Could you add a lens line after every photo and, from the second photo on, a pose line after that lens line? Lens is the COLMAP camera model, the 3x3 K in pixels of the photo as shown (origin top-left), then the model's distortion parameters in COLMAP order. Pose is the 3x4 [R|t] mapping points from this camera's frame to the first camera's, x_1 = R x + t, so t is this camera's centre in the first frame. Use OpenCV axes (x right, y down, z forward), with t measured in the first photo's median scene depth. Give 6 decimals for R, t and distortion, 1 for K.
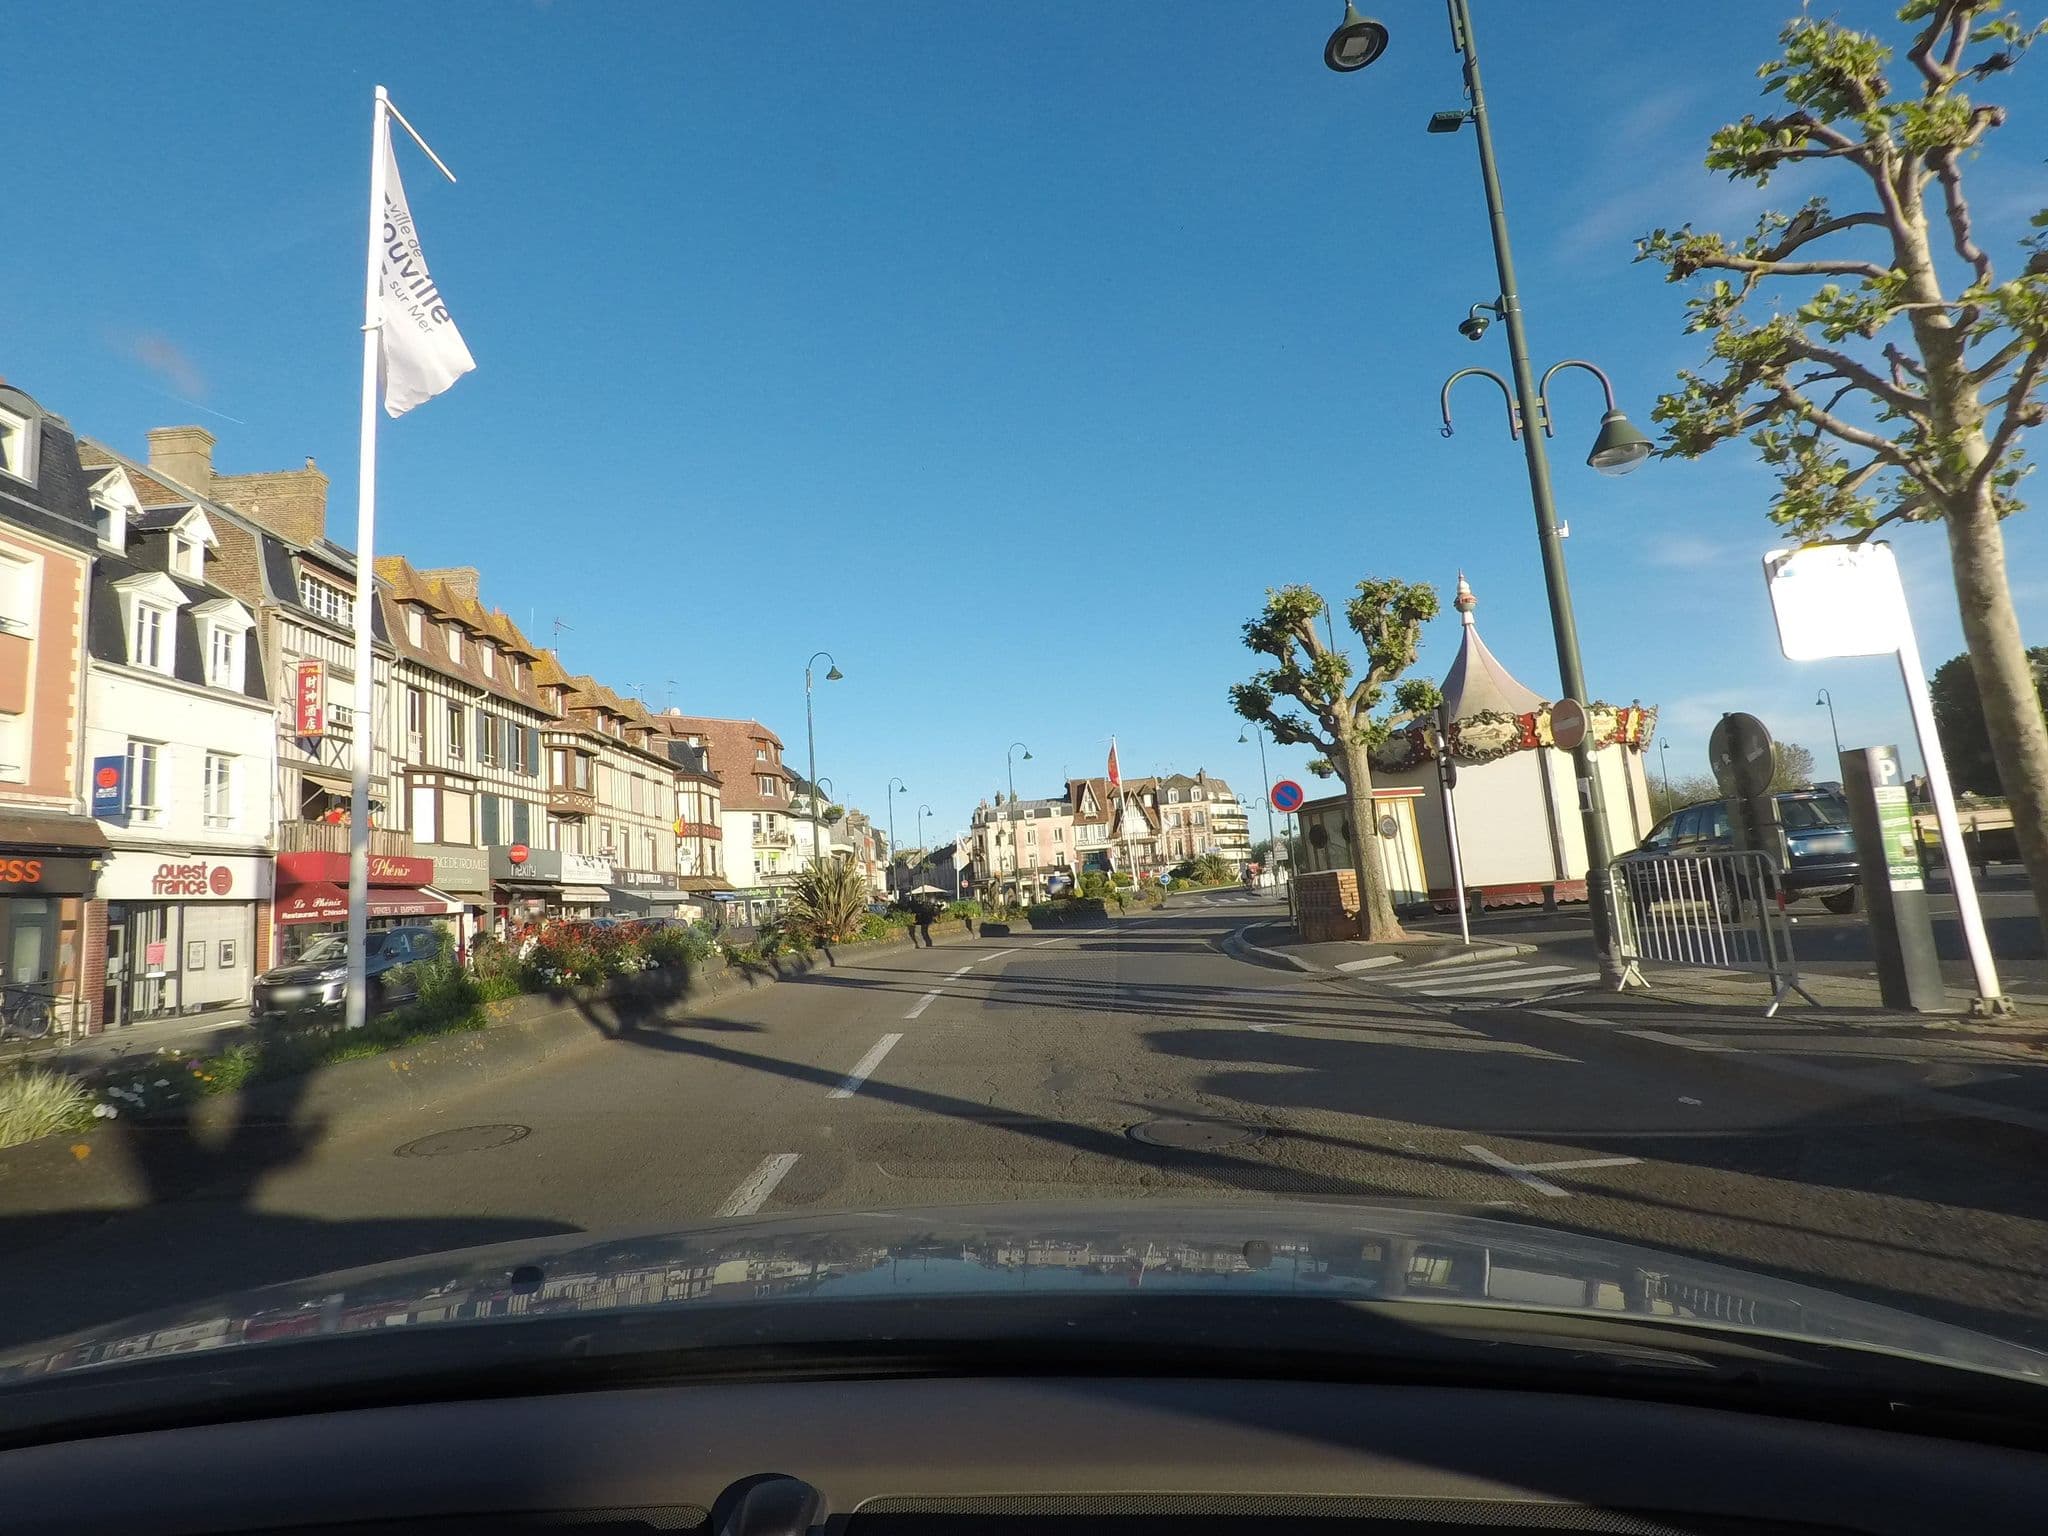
lens RADIAL K [[968.2, 0, 1024.0], [0, 968.2, 768.0], [0, 0, 1]] dist [0.001064, 0.001157]
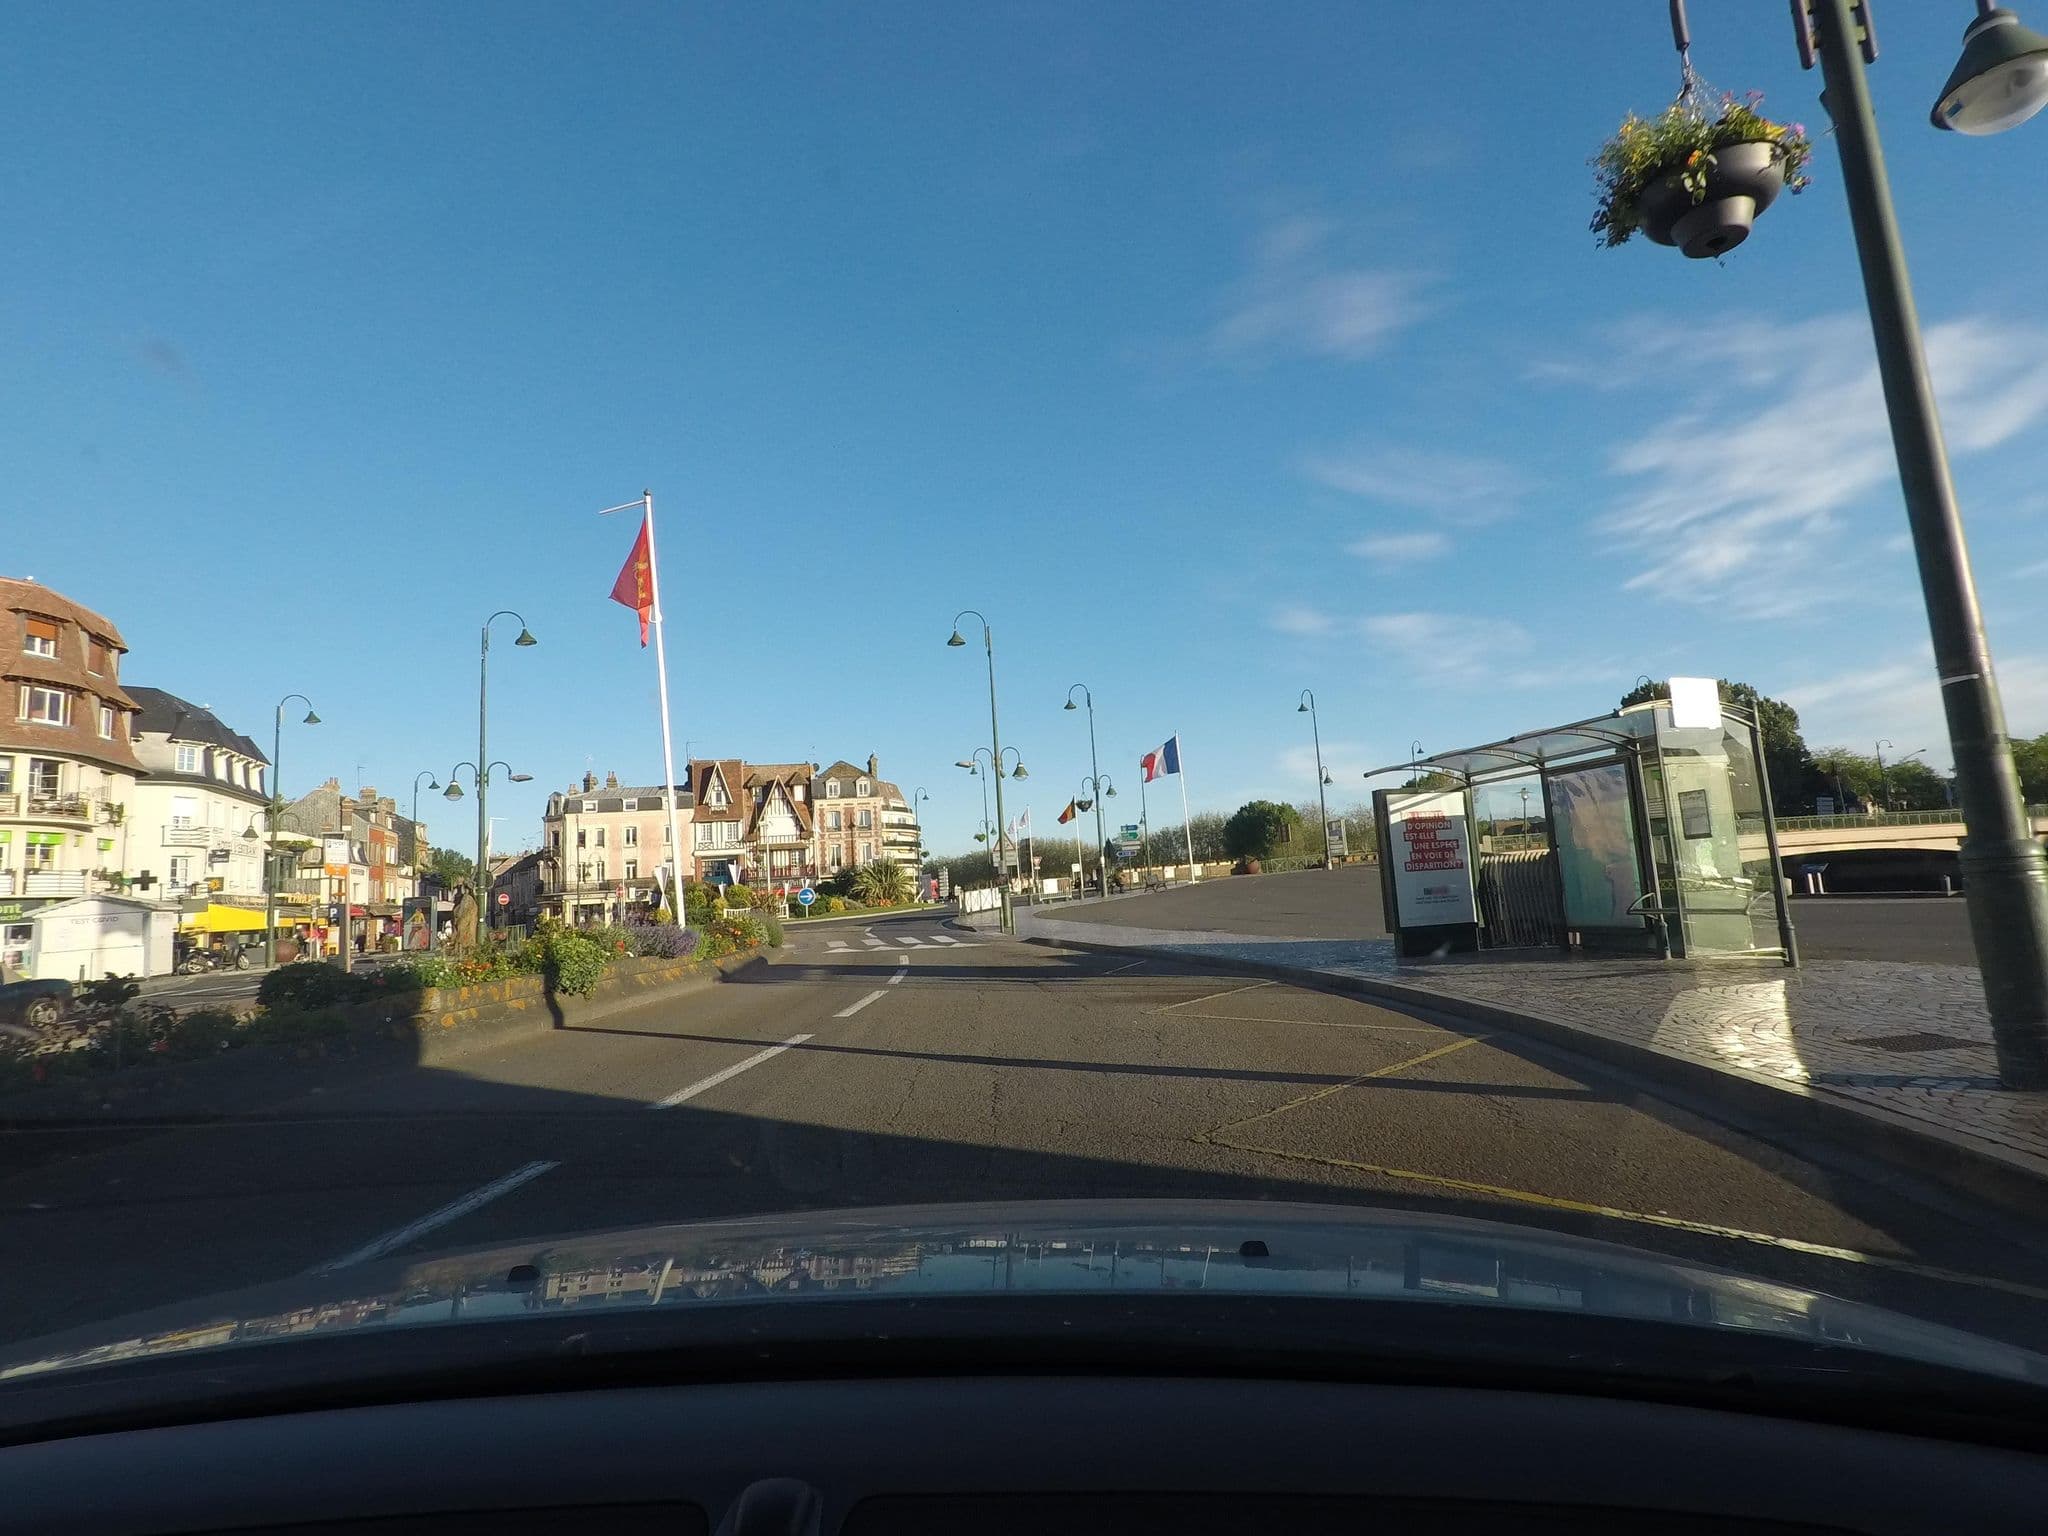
lens RADIAL K [[968.2, 0, 1024.0], [0, 968.2, 768.0], [0, 0, 1]] dist [0.001064, 0.001157]
pose [[0.941578, 0.061247, 0.331180, 0.041969], [-0.054349, 0.998069, -0.030060, 0.027064], [-0.332382, 0.010305, 0.943089, 0.230365]]
